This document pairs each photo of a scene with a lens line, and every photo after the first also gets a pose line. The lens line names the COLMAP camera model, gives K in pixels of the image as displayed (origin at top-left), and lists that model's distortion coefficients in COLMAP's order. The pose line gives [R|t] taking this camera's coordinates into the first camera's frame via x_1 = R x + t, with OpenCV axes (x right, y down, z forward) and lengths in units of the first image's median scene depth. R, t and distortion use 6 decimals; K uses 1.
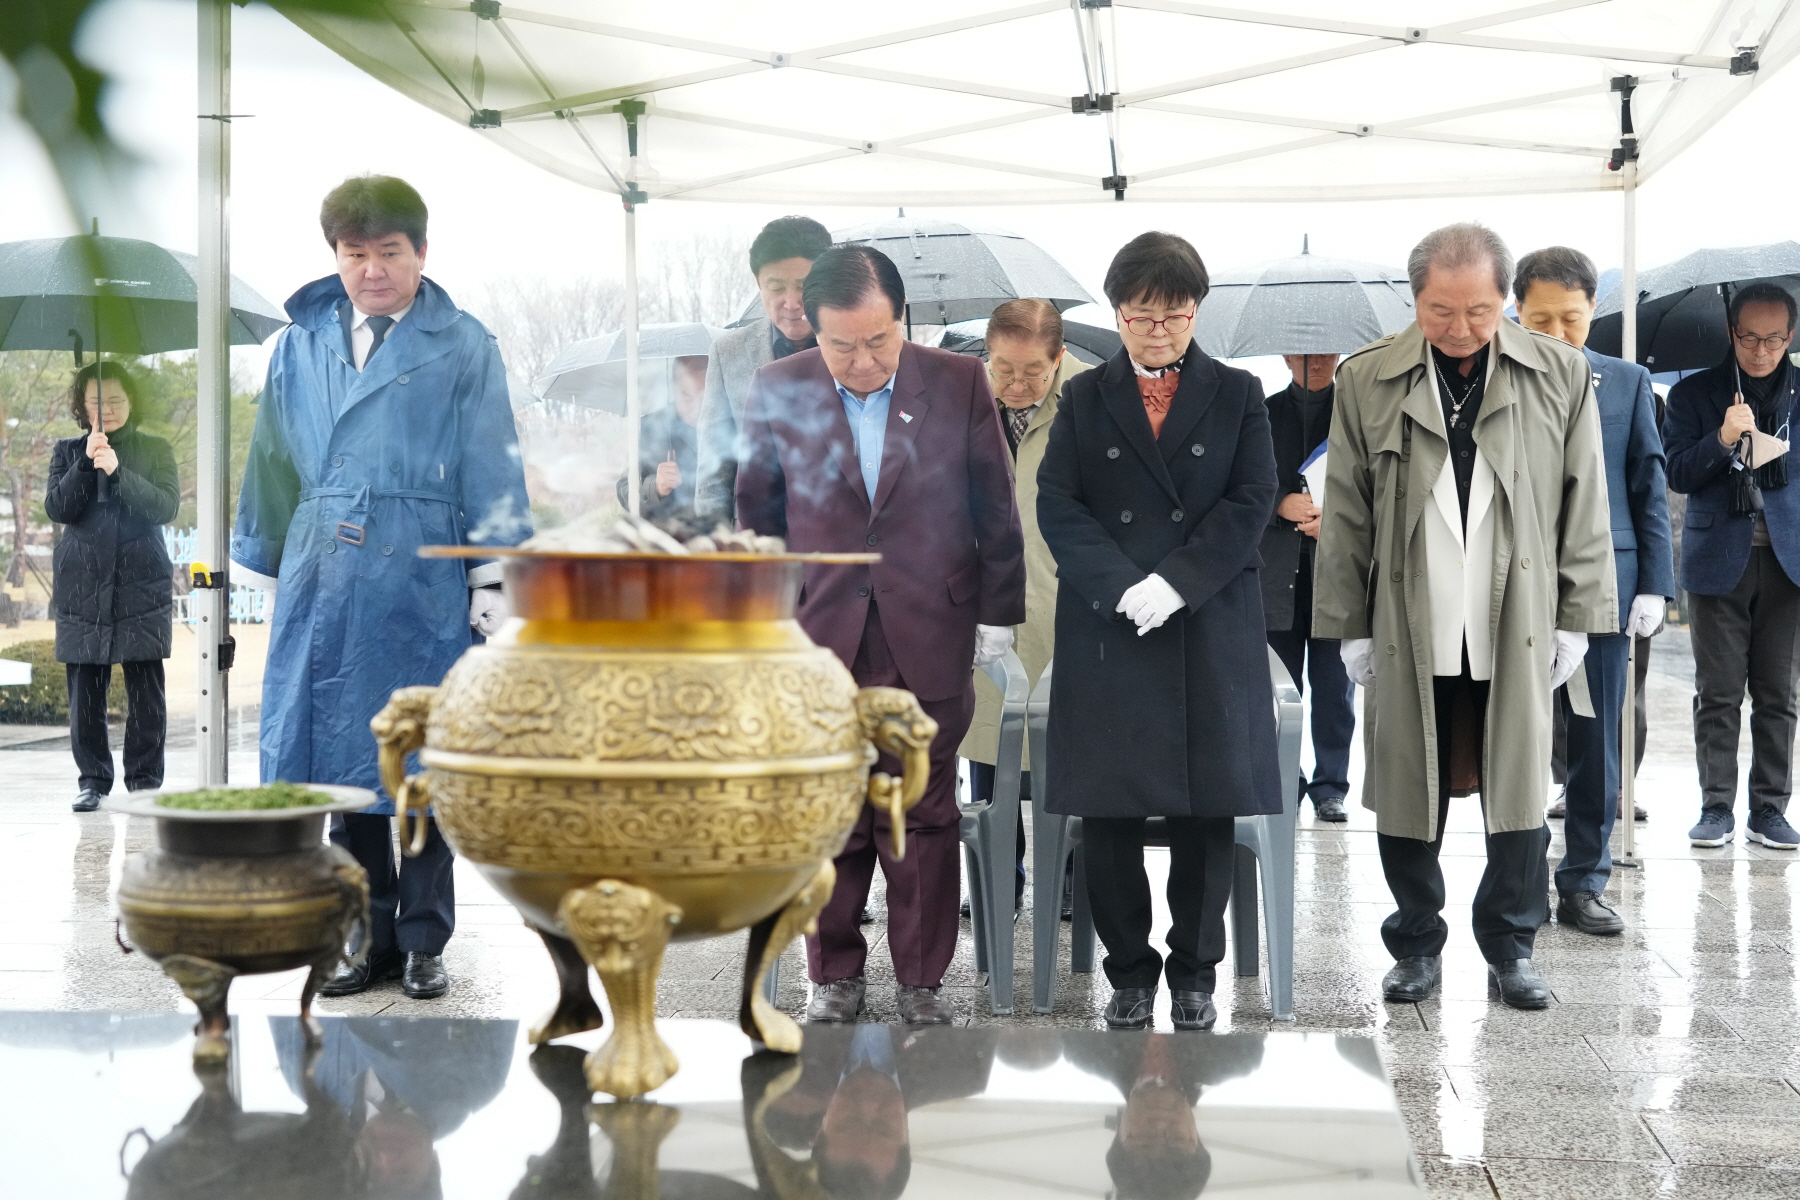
lens RADIAL K [[2344.6, 0, 900.0], [0, 2344.6, 600.0], [0, 0, 1]] dist [0.067636, 0.011353]
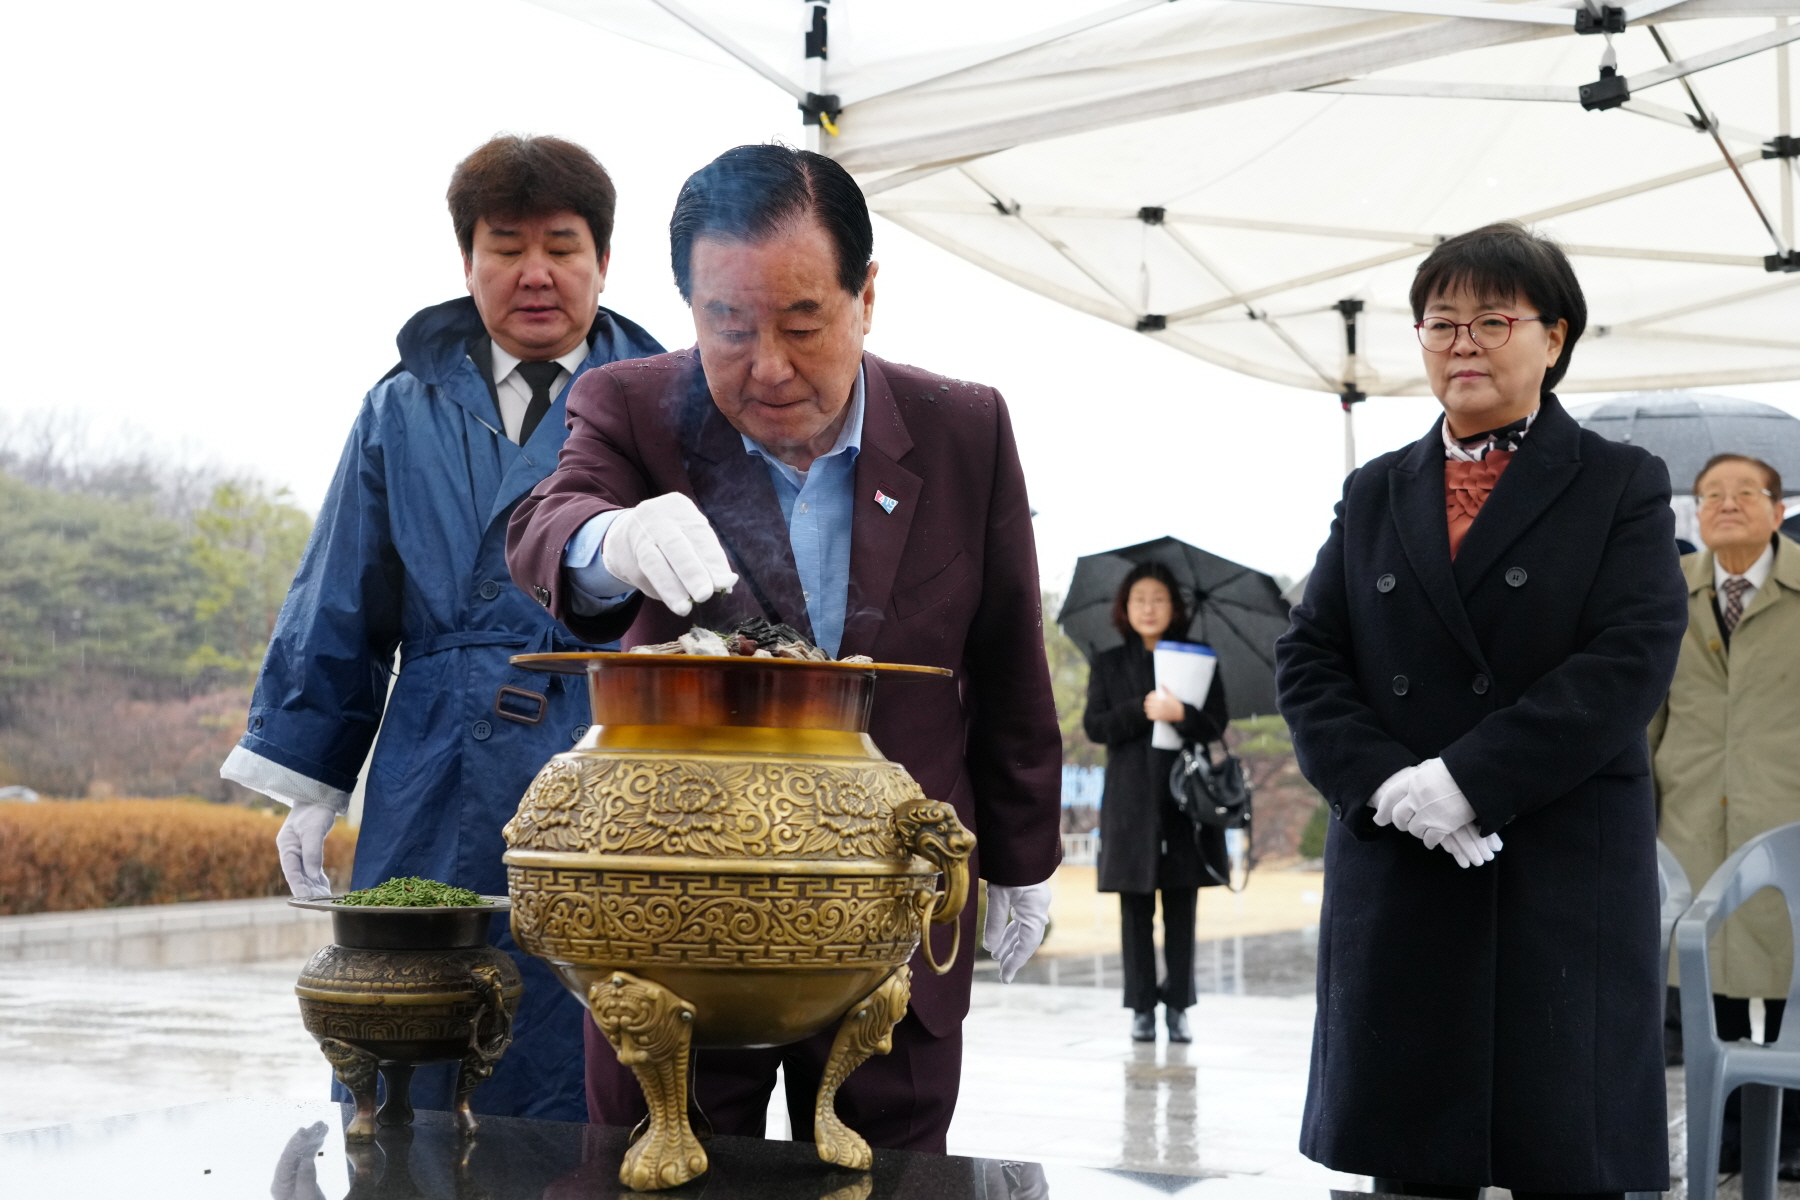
lens RADIAL K [[2455.3, 0, 912.3], [0, 2455.3, 660.2], [0, 0, 1]] dist [0.079152, -0.070940]
pose [[0.929344, -0.008332, -0.369121, 0.144025], [-0.020002, 0.997141, -0.072866, 0.021365], [0.368673, 0.075101, 0.926520, 0.011710]]
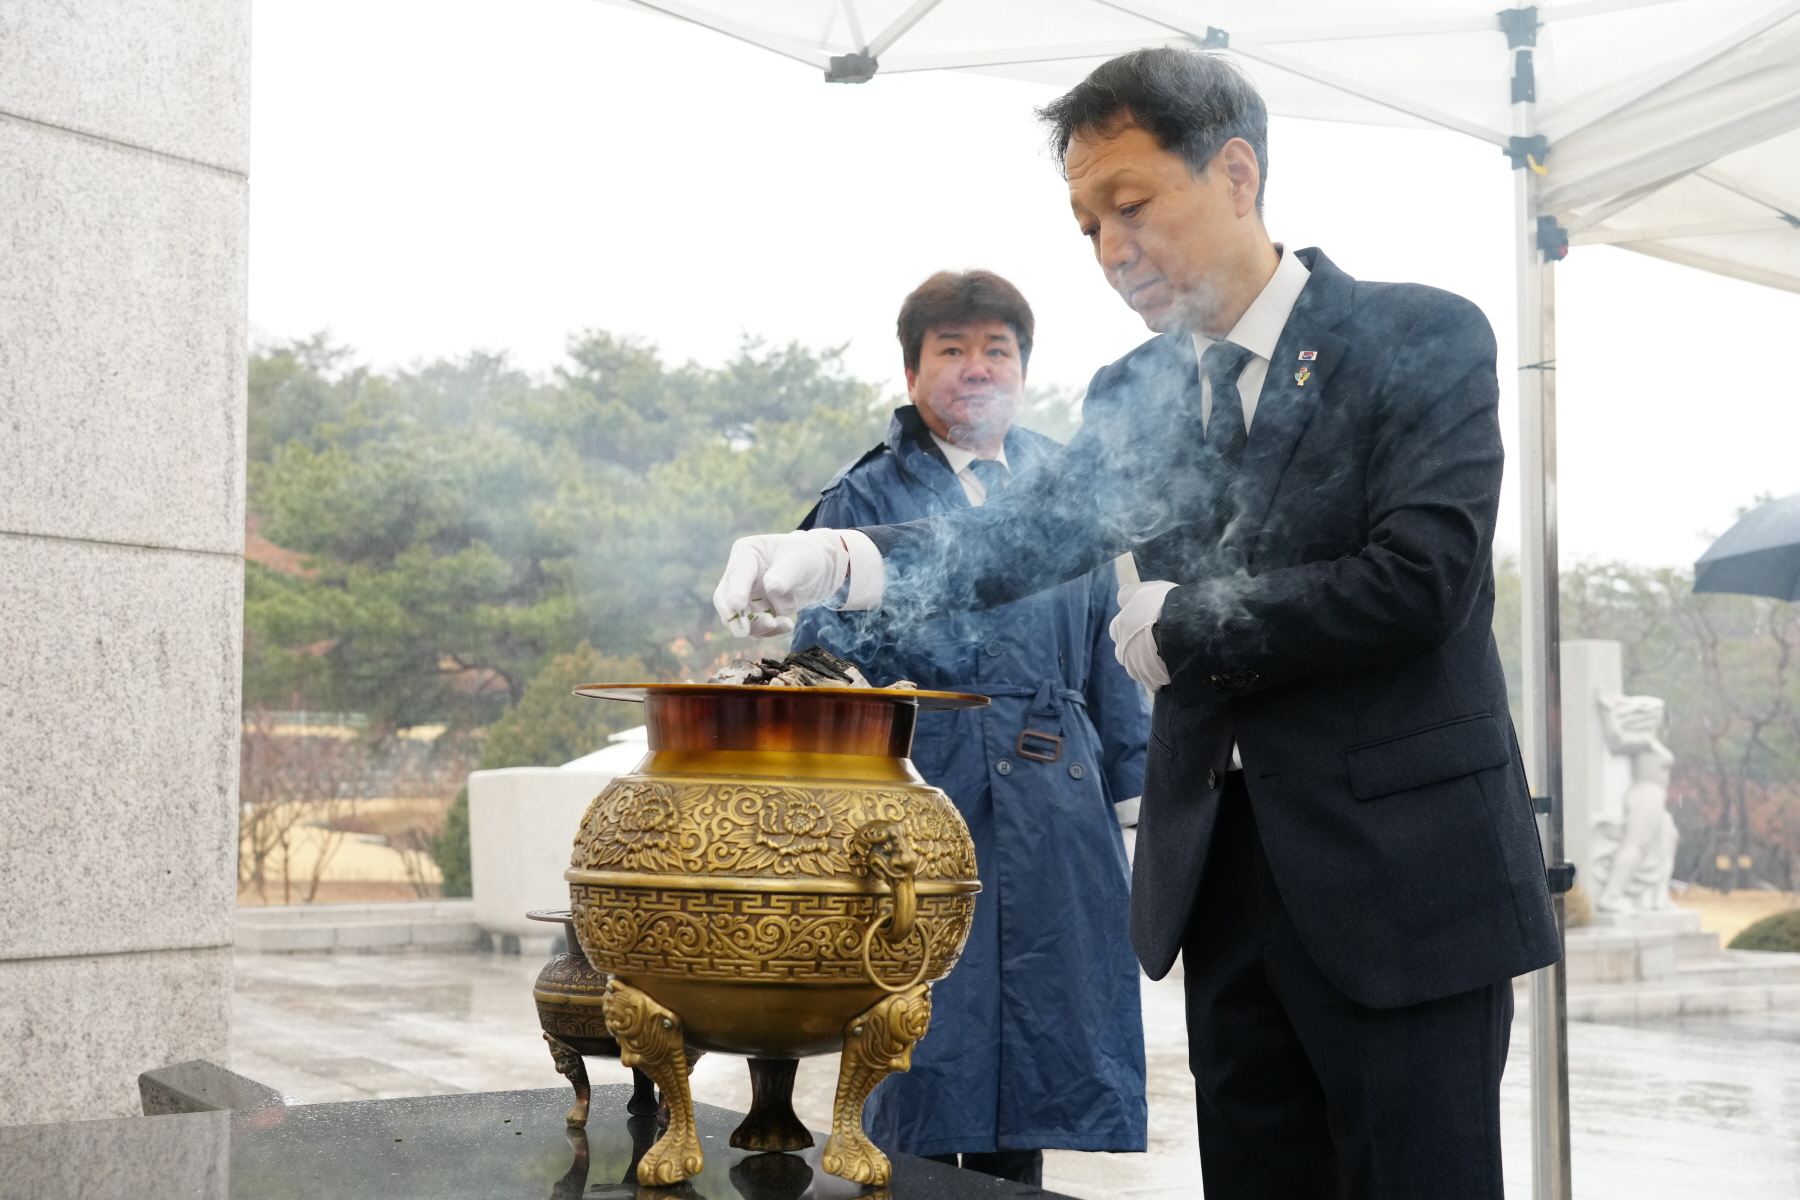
lens RADIAL K [[2229.1, 0, 892.9], [0, 2229.1, 618.3], [0, 0, 1]] dist [0.046923, -0.006933]
pose [[0.618137, -0.063057, -0.783537, 0.291254], [-0.030169, 0.994140, -0.103807, 0.019922], [0.785491, 0.087806, 0.612613, 0.158309]]
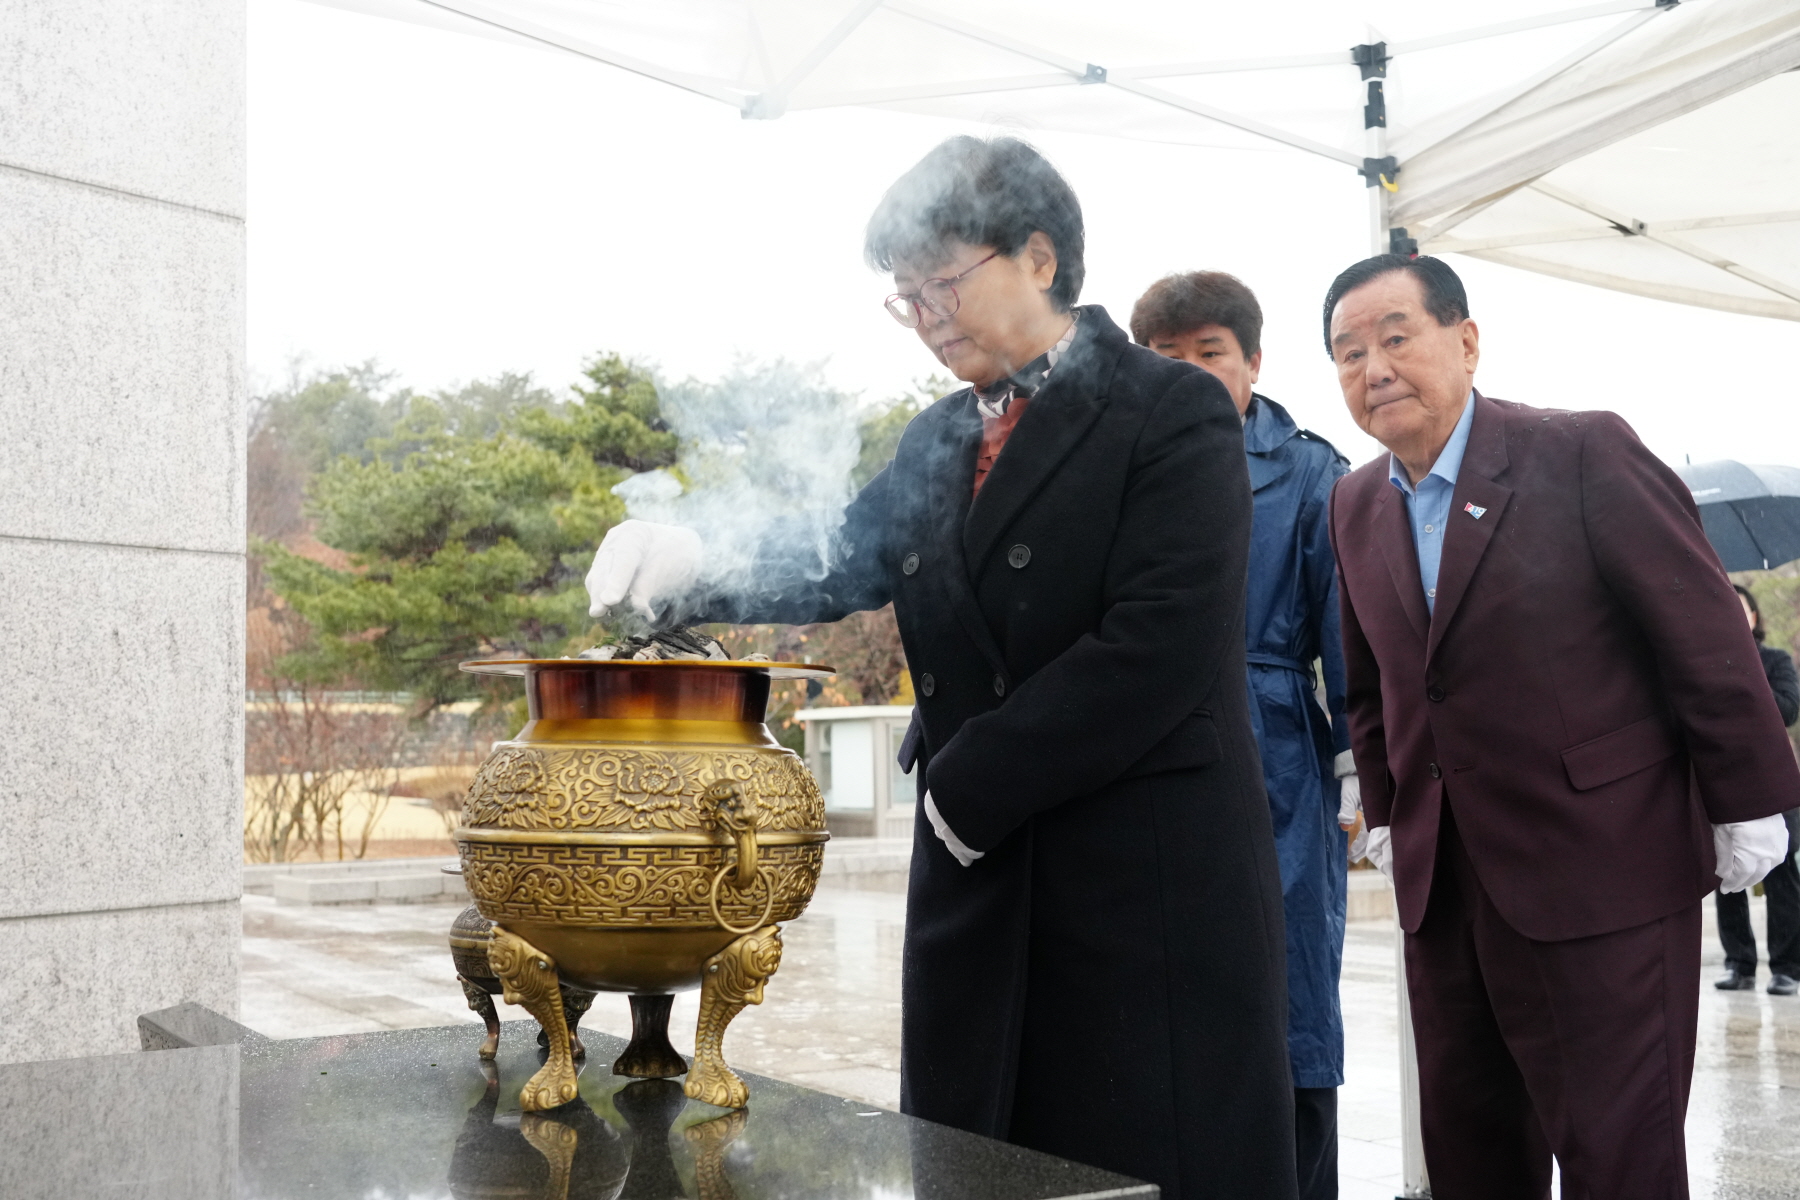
lens RADIAL K [[1962.8, 0, 837.5], [0, 1962.8, 584.7], [0, 0, 1]] dist [0.067143, -0.068378]
pose [[0.599847, -0.081200, -0.795984, 0.302142], [-0.012824, 0.993734, -0.111037, 0.019244], [0.800012, 0.076813, 0.595047, 0.184021]]
